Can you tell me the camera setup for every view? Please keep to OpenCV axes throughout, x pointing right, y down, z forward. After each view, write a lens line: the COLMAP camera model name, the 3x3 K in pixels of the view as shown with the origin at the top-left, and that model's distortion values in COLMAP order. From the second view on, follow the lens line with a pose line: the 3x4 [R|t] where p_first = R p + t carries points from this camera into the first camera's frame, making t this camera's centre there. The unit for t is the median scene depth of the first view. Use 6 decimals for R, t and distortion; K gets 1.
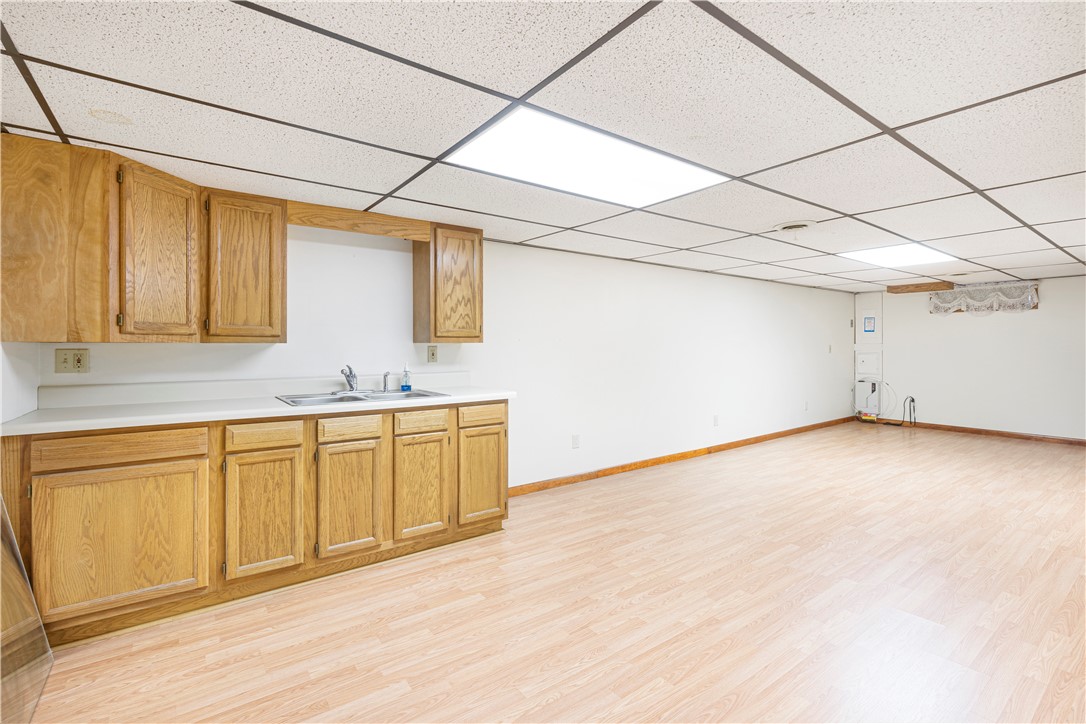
lens RADIAL K [[498.2, 0, 536.0], [0, 498.2, 346.4], [0, 0, 1]] dist [-0.009664, 0.003909]
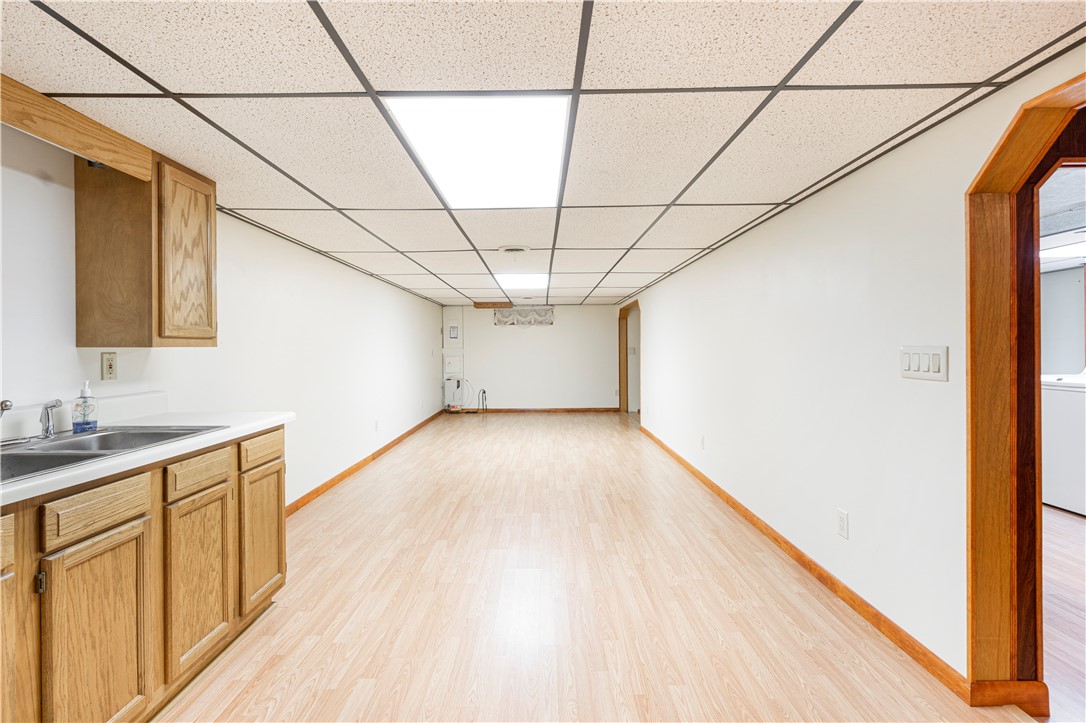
lens RADIAL K [[498.2, 0, 543.3], [0, 498.2, 348.0], [0, 0, 1]] dist [-0.009664, 0.003909]
pose [[0.583746, -0.002597, 0.811932, -0.415109], [0.009285, 0.999951, -0.003477, 0.000712], [-0.811884, 0.009569, 0.583741, 0.245511]]
